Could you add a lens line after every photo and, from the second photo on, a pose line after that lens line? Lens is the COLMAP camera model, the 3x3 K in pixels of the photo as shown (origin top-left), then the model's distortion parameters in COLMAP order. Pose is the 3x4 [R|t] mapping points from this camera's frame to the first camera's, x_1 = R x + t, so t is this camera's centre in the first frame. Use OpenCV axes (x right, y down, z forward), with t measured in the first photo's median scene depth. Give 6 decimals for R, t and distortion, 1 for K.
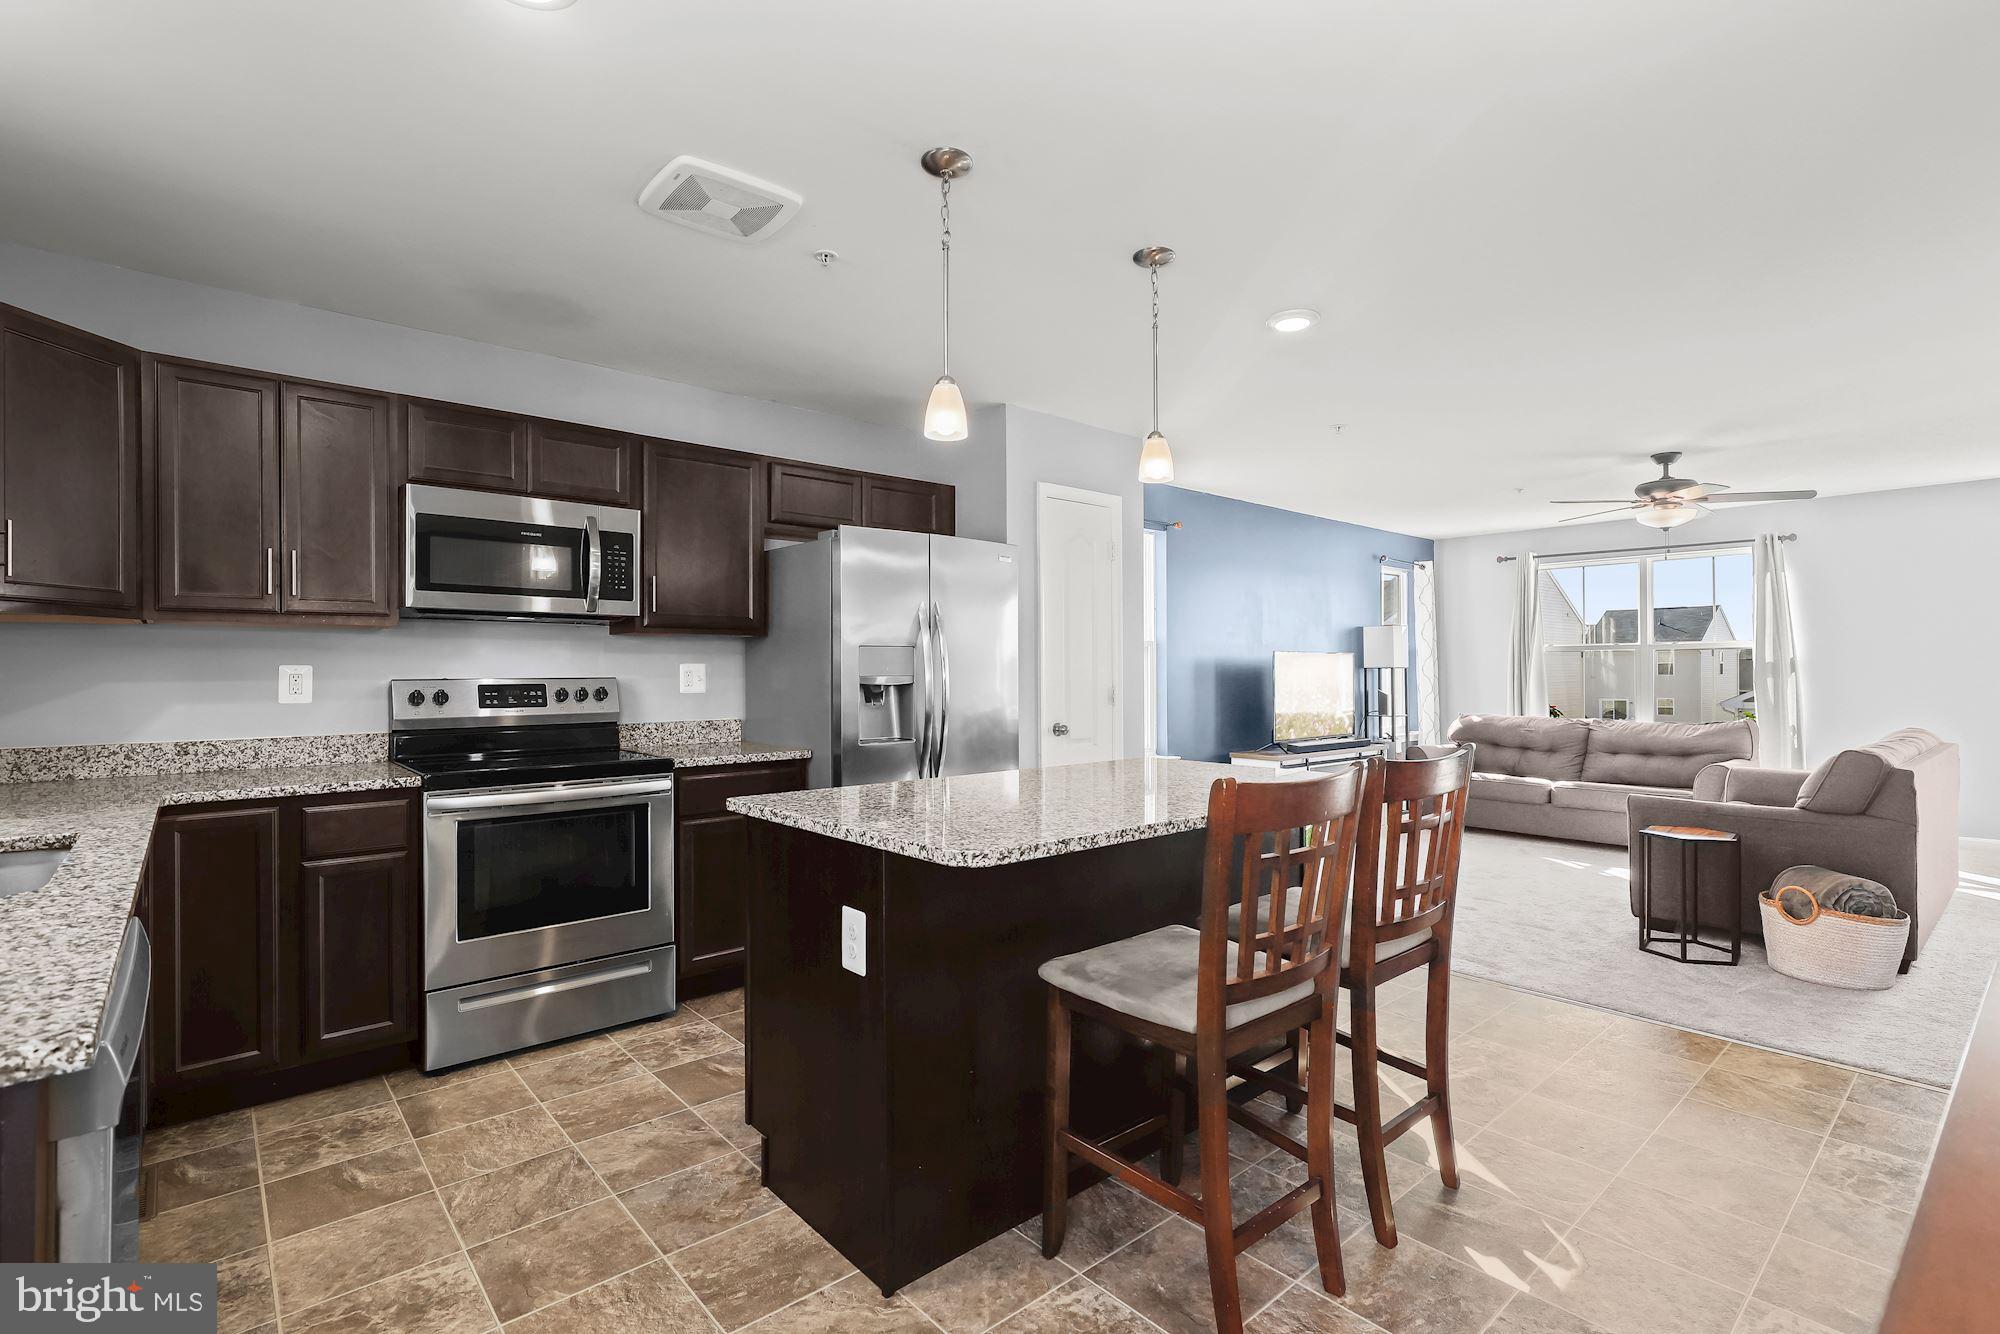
lens RADIAL K [[930.6, 0, 1012.7], [0, 930.6, 666.1], [0, 0, 1]] dist [0.003443, 0.000063]
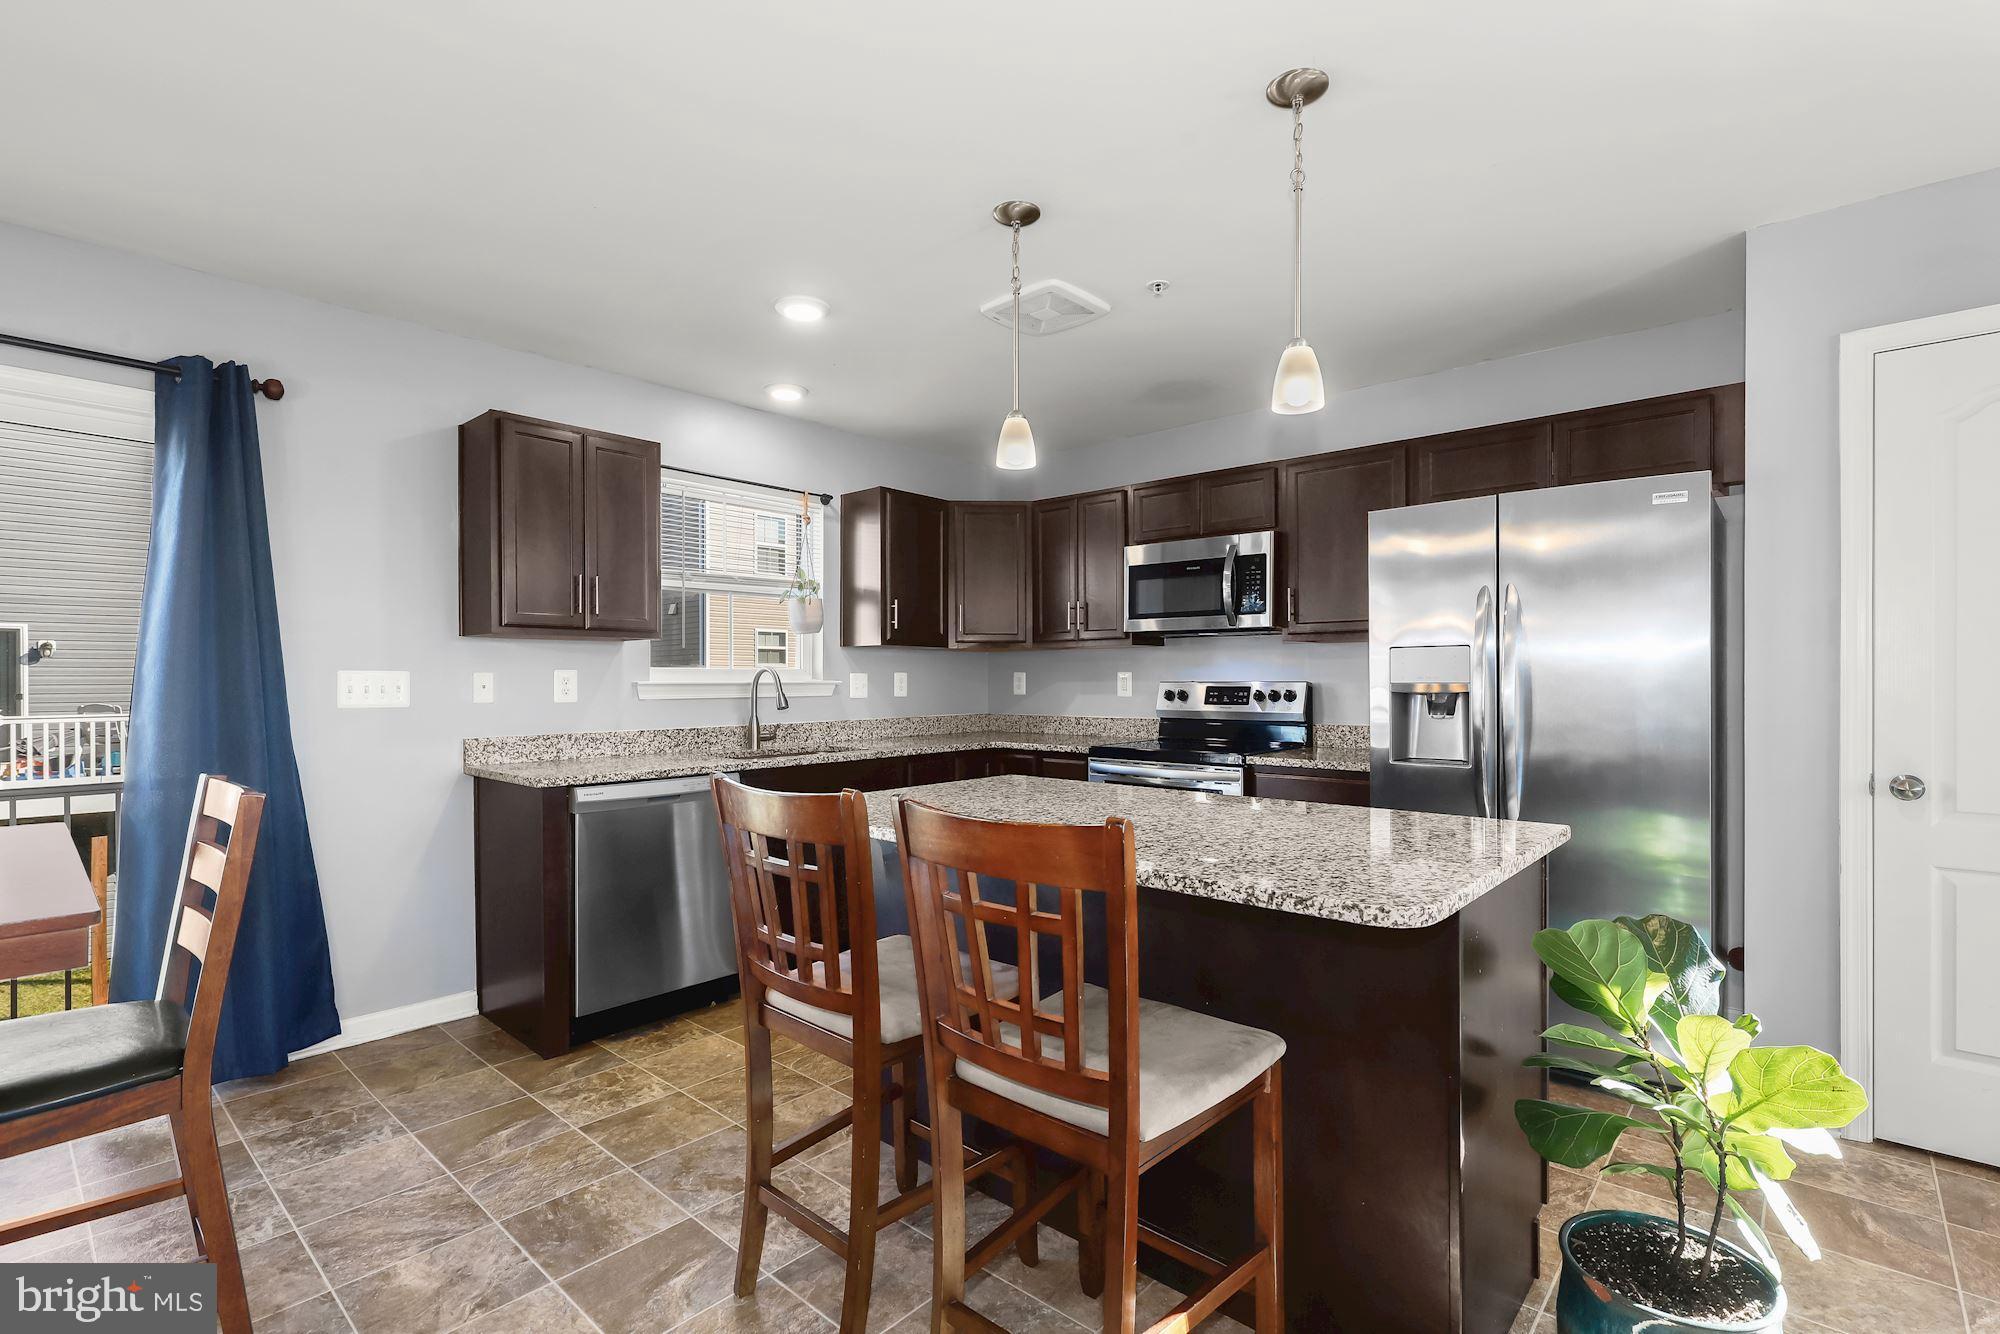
lens RADIAL K [[930.6, 0, 1012.2], [0, 930.6, 680.8], [0, 0, 1]] dist [0.003443, 0.000063]
pose [[0.117604, 0.008254, -0.993026, 0.663854], [0.009884, 0.999906, 0.009482, -0.002457], [0.993011, -0.010930, 0.117512, 0.562018]]
